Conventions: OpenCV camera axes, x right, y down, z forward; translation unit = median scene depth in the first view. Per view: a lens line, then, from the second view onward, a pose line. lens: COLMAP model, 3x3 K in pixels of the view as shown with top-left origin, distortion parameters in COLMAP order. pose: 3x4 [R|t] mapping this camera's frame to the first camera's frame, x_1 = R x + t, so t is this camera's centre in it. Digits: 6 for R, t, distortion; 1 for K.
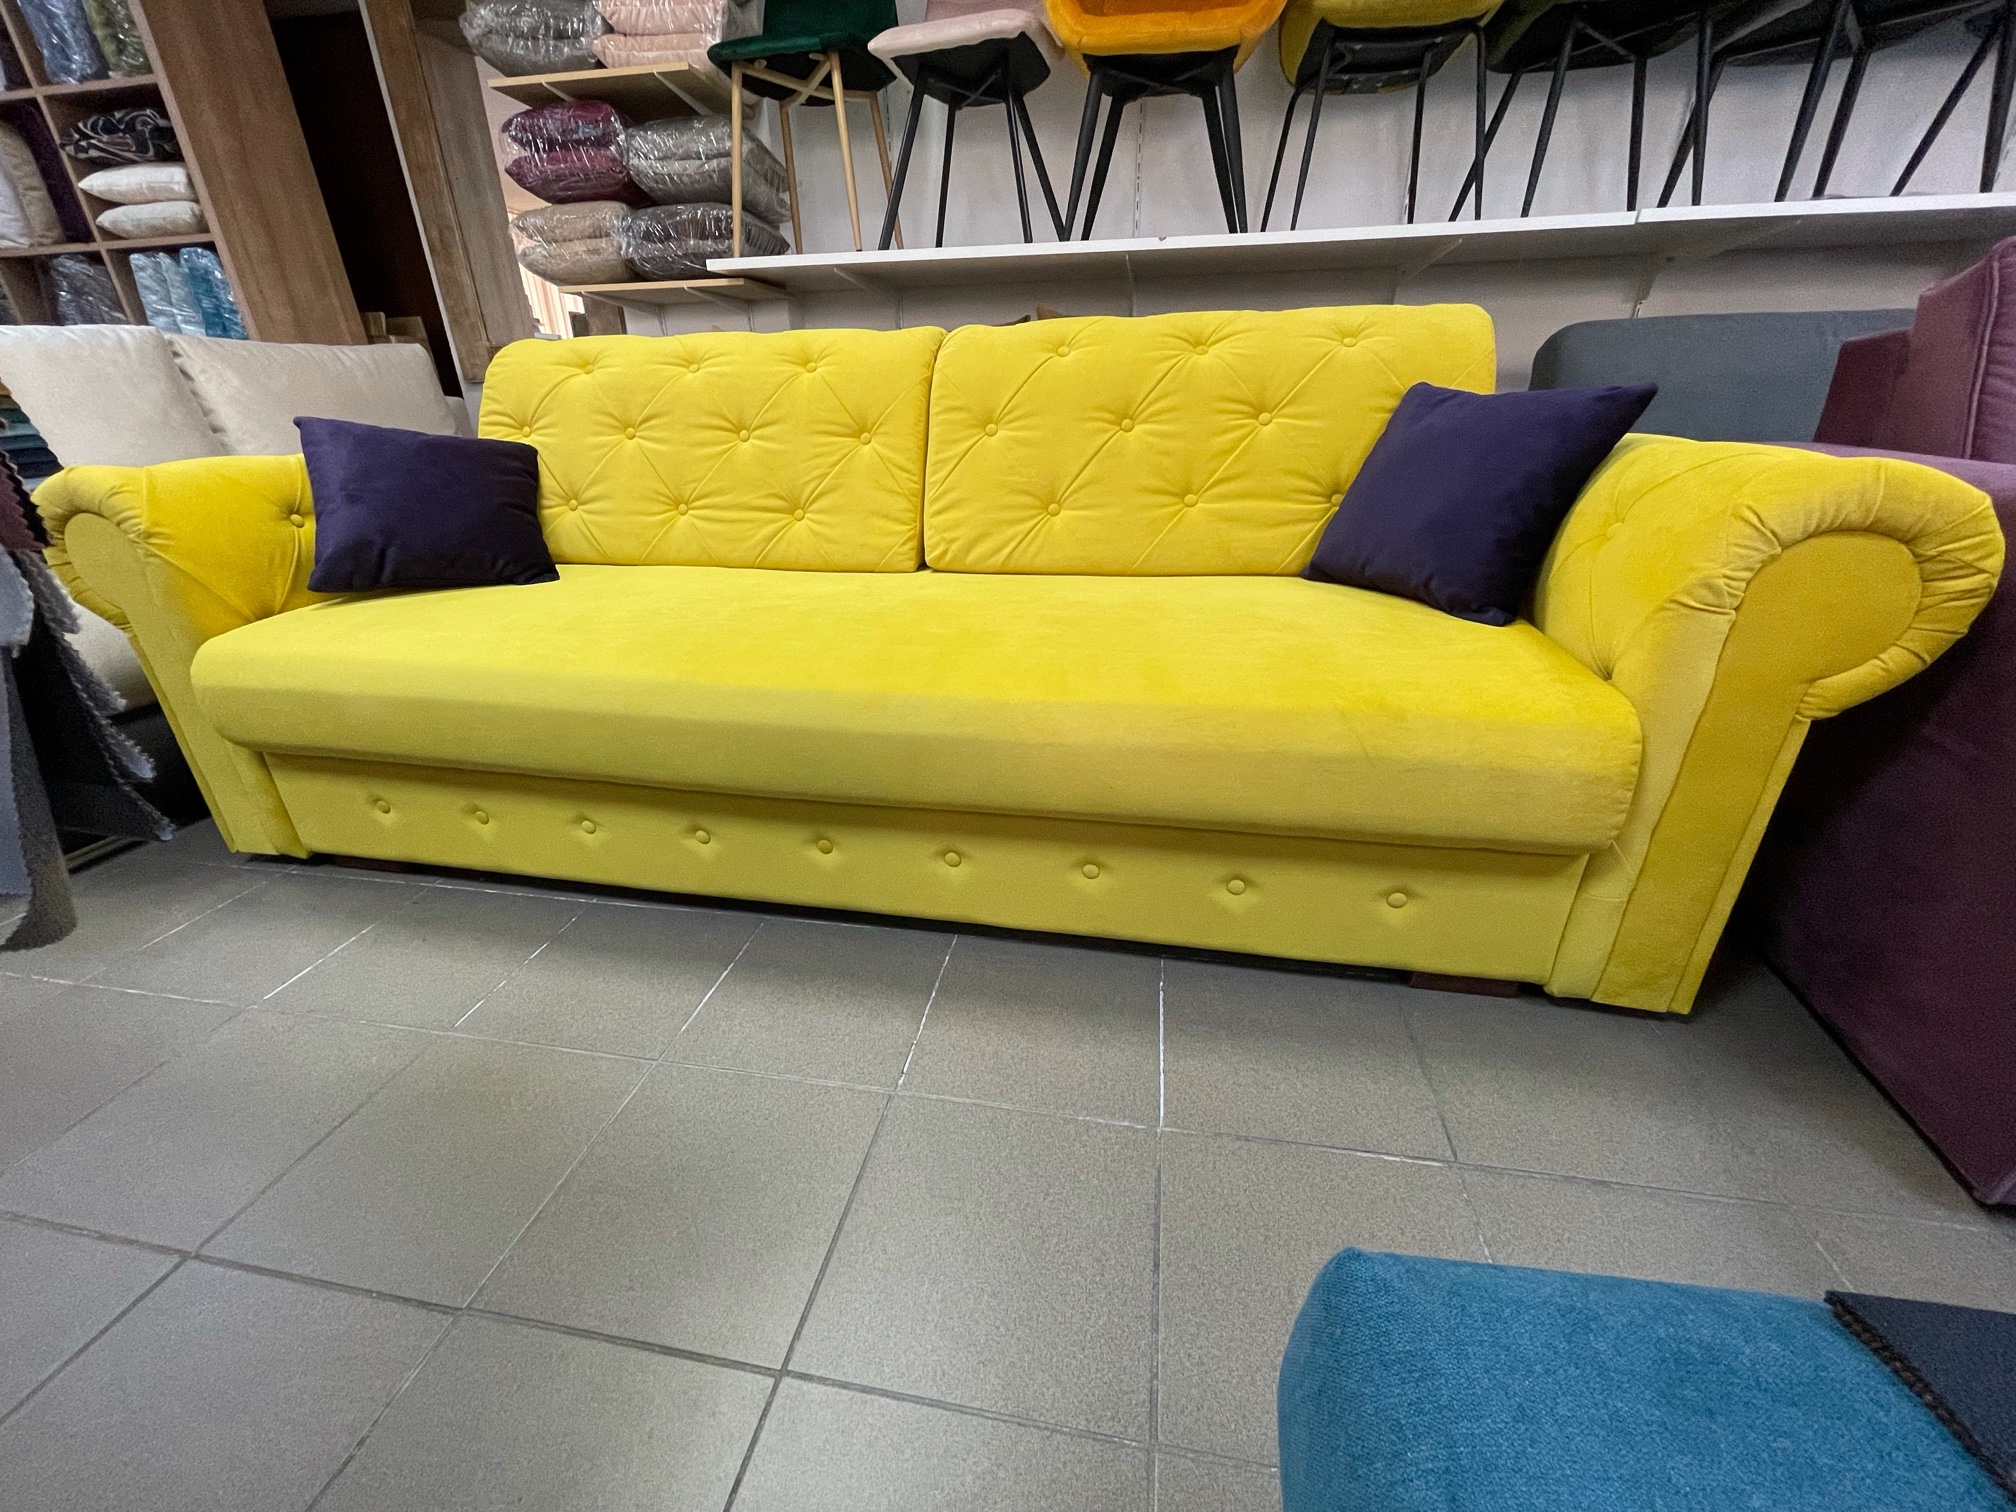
lens RADIAL K [[809.0, 0, 1003.4], [0, 809.0, 762.2], [0, 0, 1]] dist [-0.002202, -0.000096]
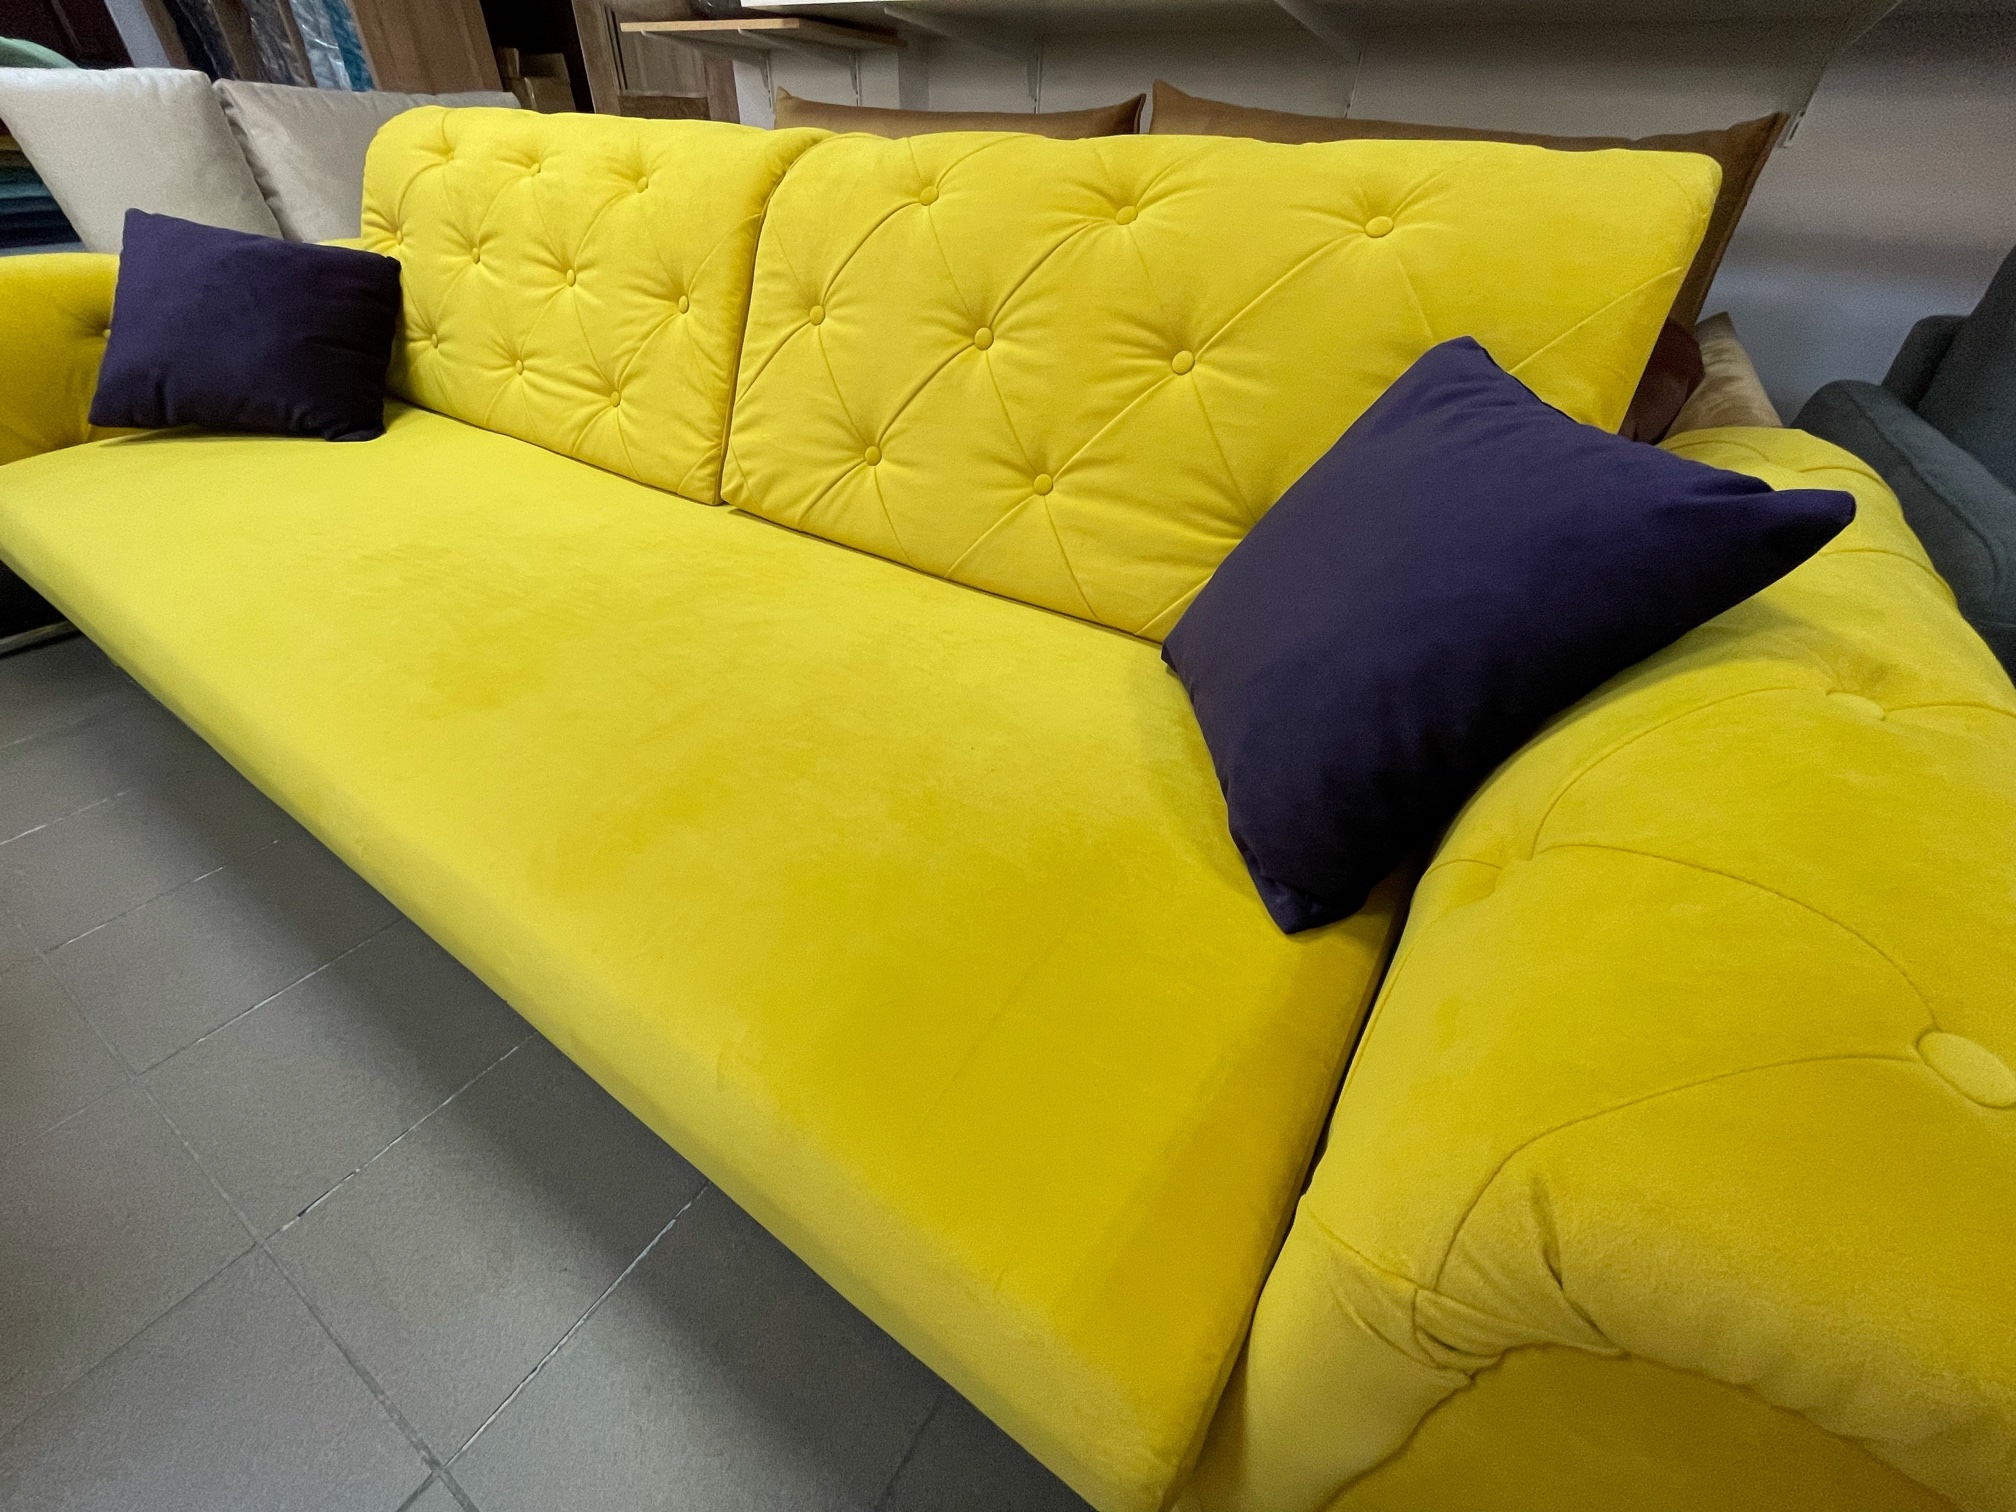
lens RADIAL K [[809.0, 0, 1003.4], [0, 809.0, 762.2], [0, 0, 1]] dist [-0.002202, -0.000096]
pose [[0.922970, 0.272324, -0.271968, 0.404110], [-0.205288, 0.946067, 0.250626, -0.256146], [0.325552, -0.175488, 0.929096, 0.357934]]
